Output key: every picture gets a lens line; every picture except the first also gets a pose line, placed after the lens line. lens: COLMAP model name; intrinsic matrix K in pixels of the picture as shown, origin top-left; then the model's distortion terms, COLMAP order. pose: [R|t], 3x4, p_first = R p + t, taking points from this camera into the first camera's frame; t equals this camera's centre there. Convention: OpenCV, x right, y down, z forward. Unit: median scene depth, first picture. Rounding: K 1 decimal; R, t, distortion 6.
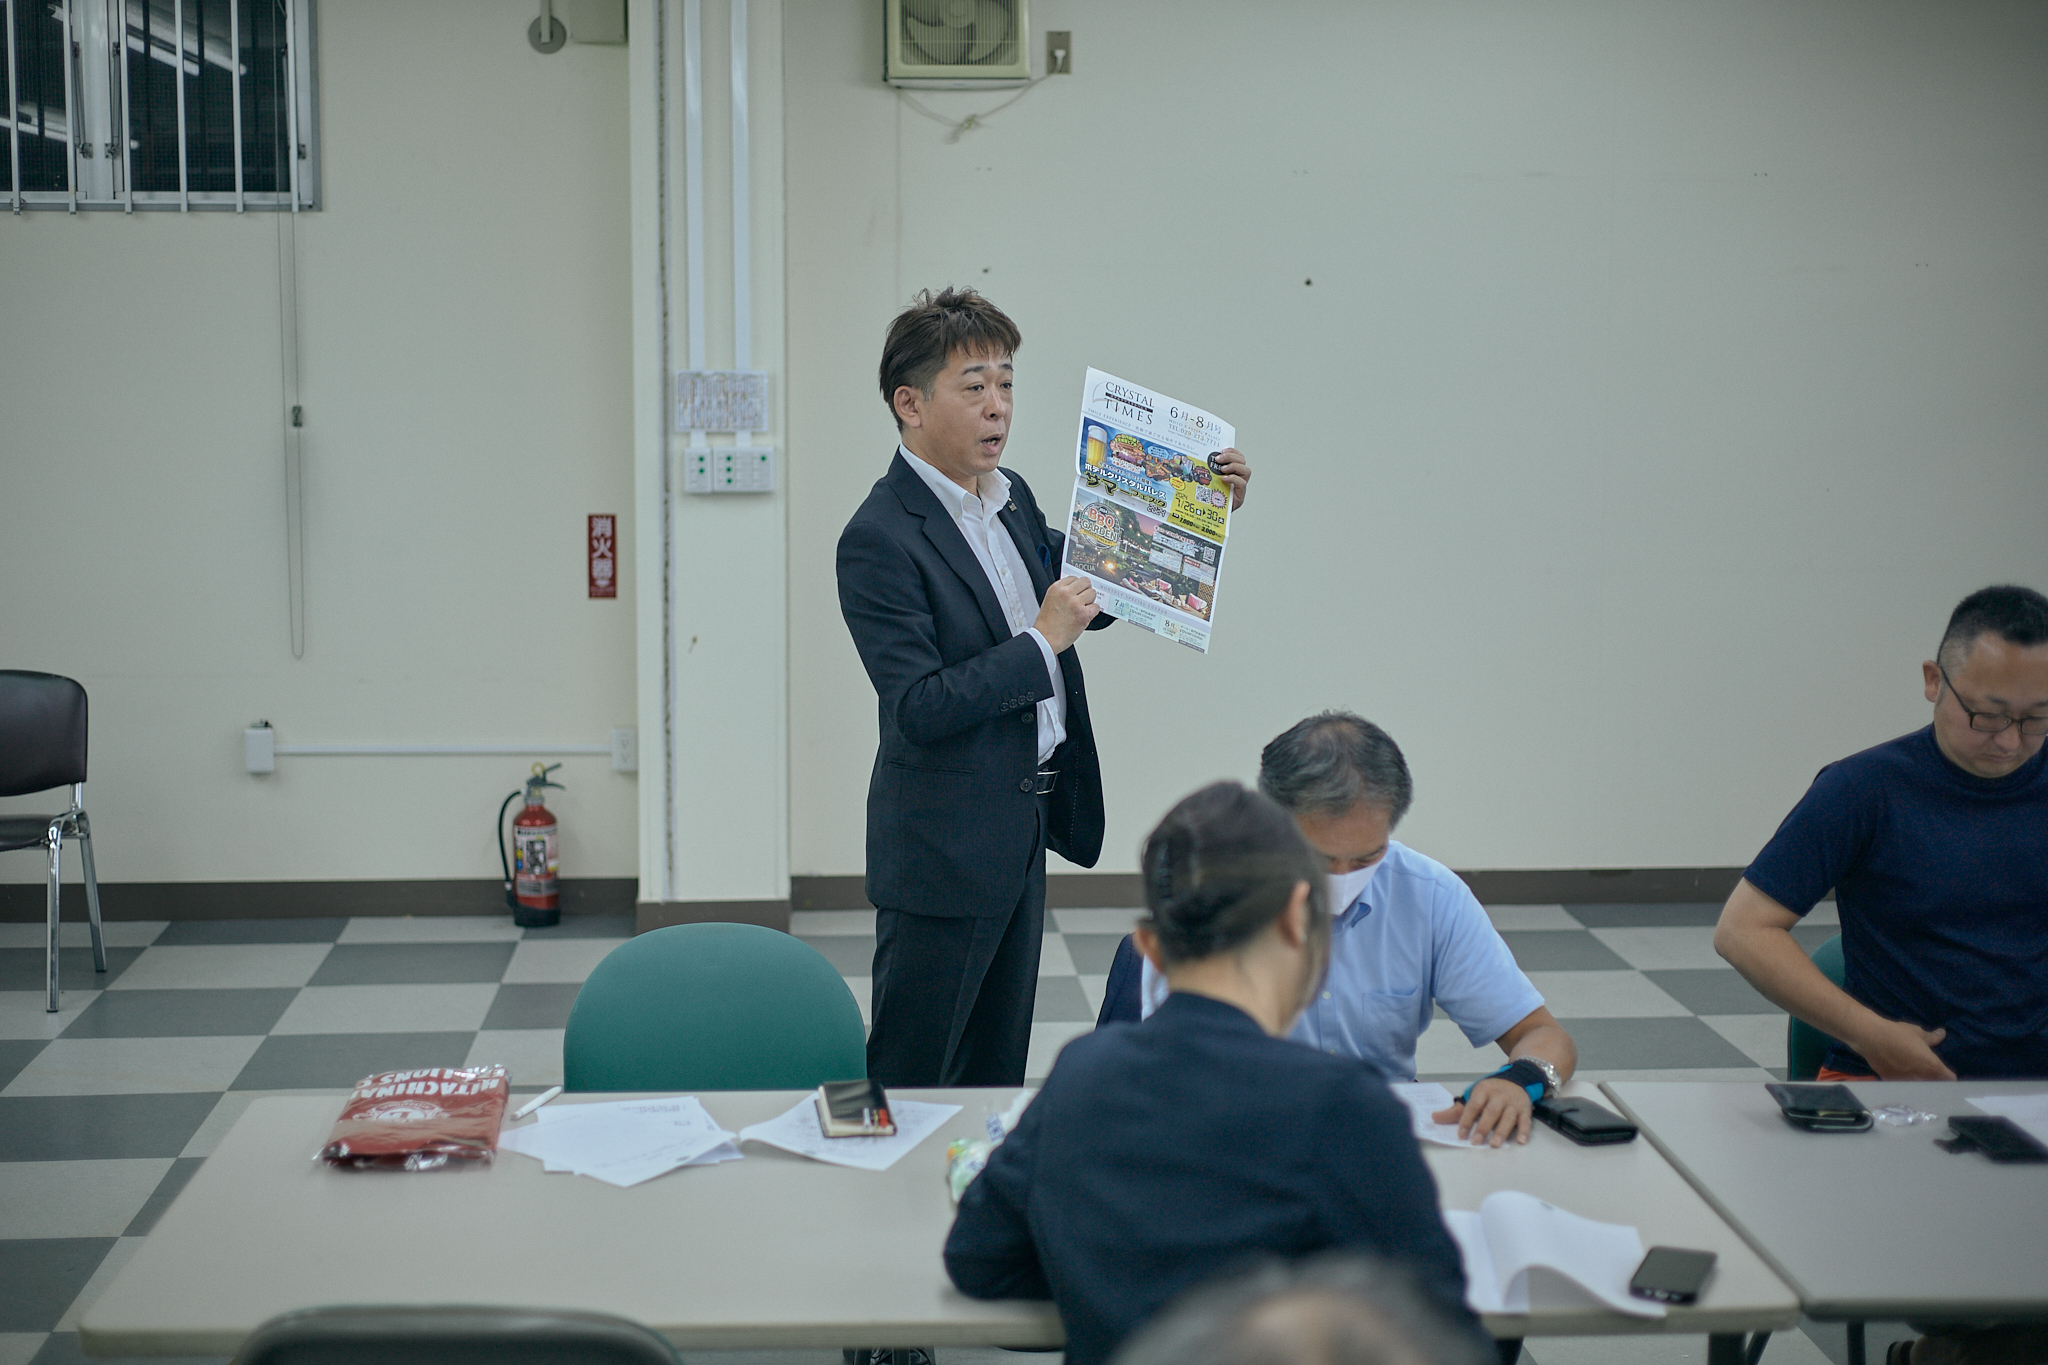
lens RADIAL K [[2768.2, 0, 1026.5], [0, 2768.2, 674.2], [0, 0, 1]] dist [-0.037557, 0.000000]
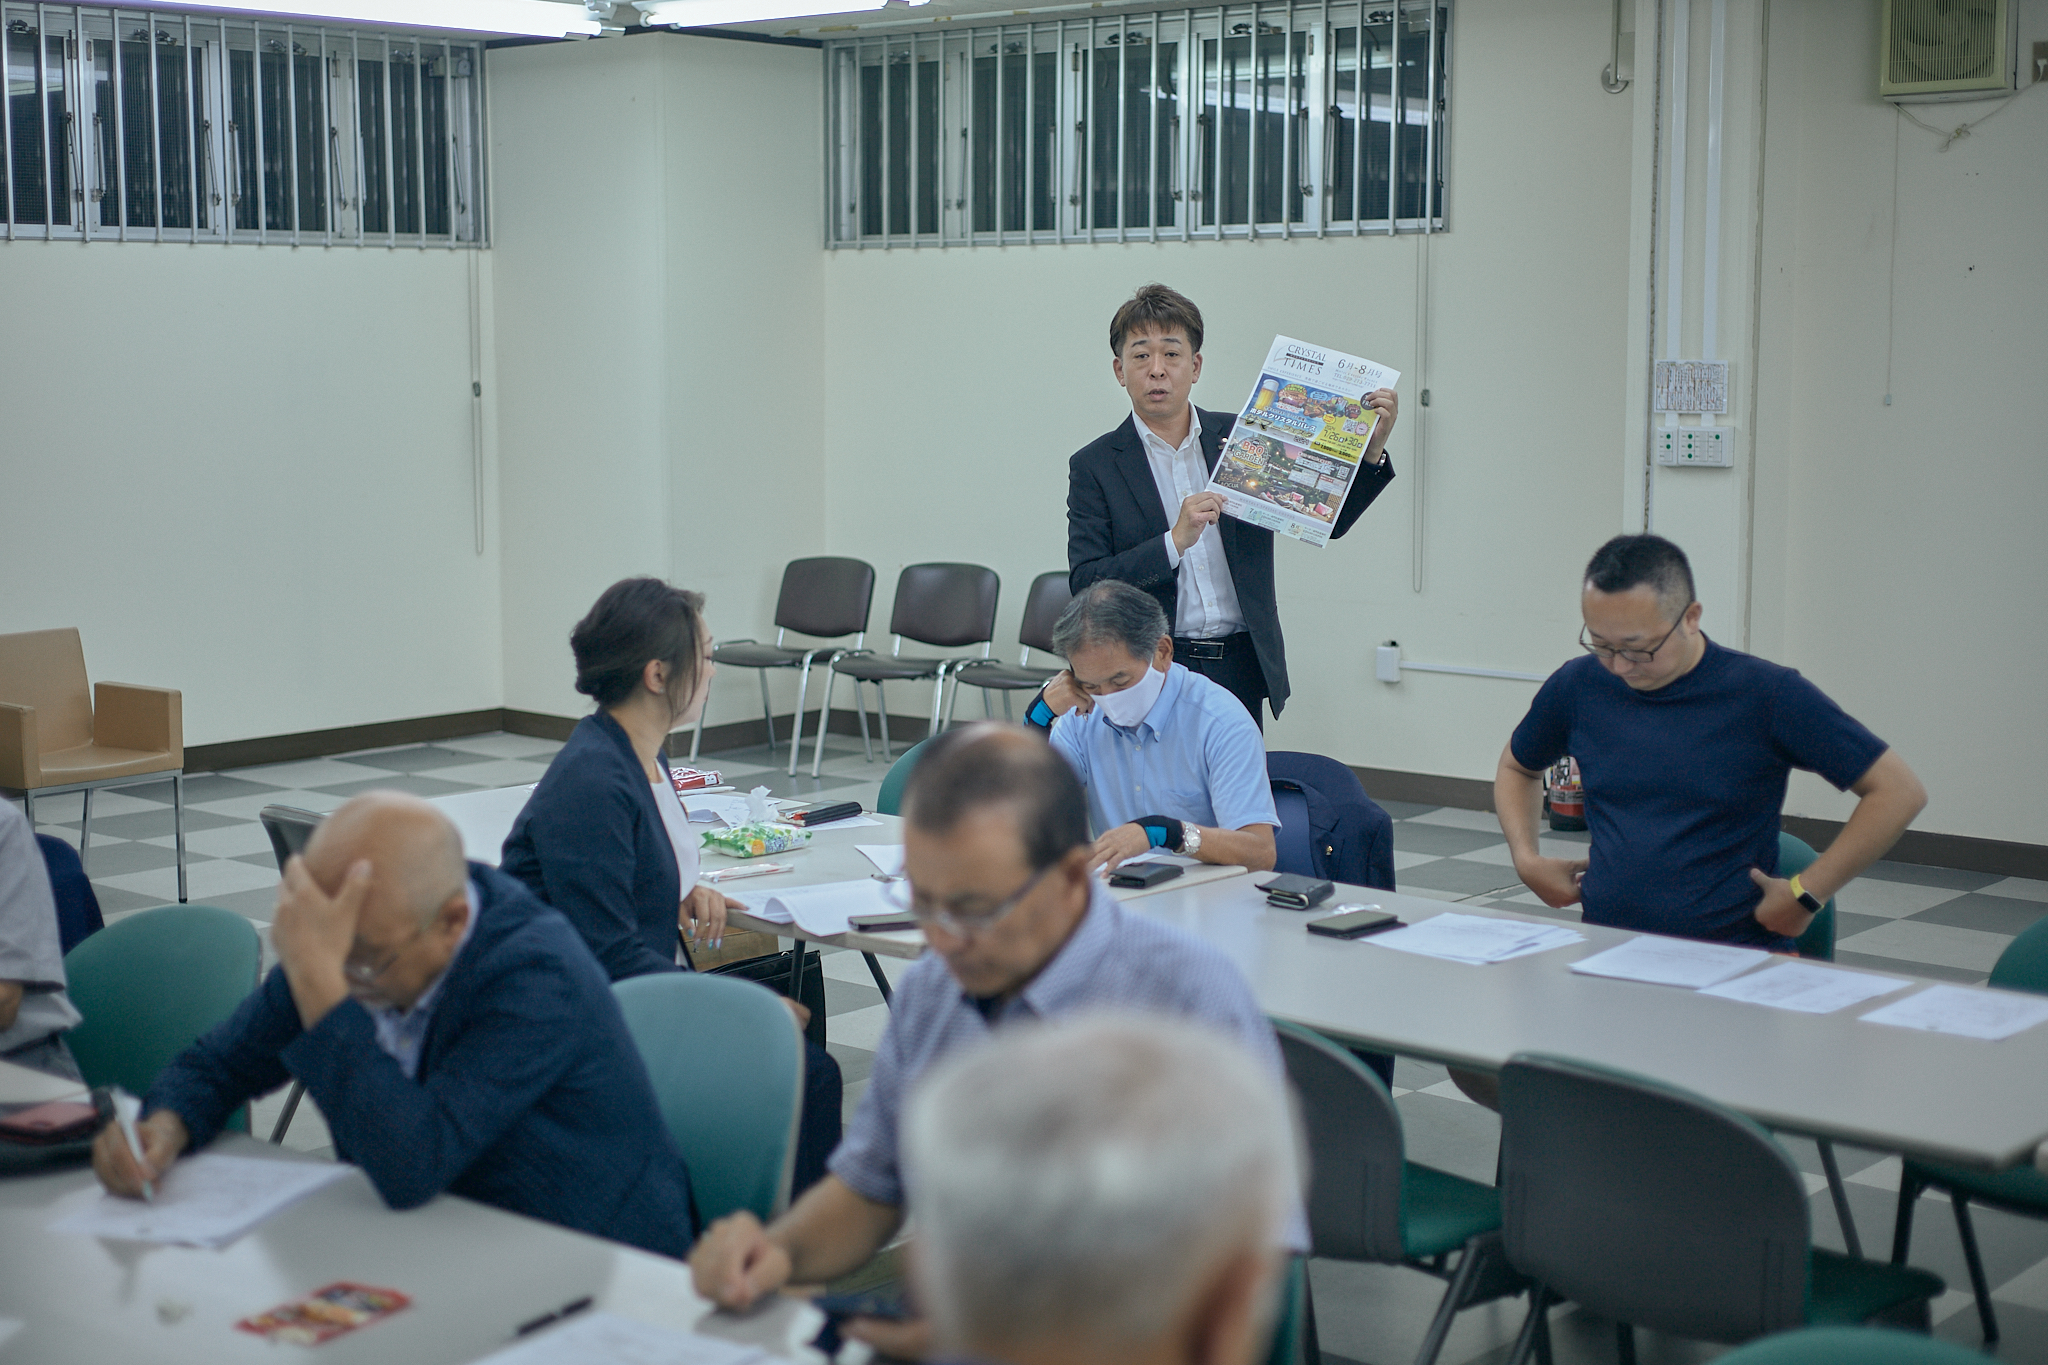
lens RADIAL K [[2999.0, 0, 1025.6], [0, 2999.0, 690.9], [0, 0, 1]] dist [0.019911, 0.000000]
pose [[0.692436, 0.079125, -0.717127, 0.608099], [-0.090216, 0.995662, 0.022748, 0.024448], [0.715817, 0.048945, 0.696571, -0.068284]]
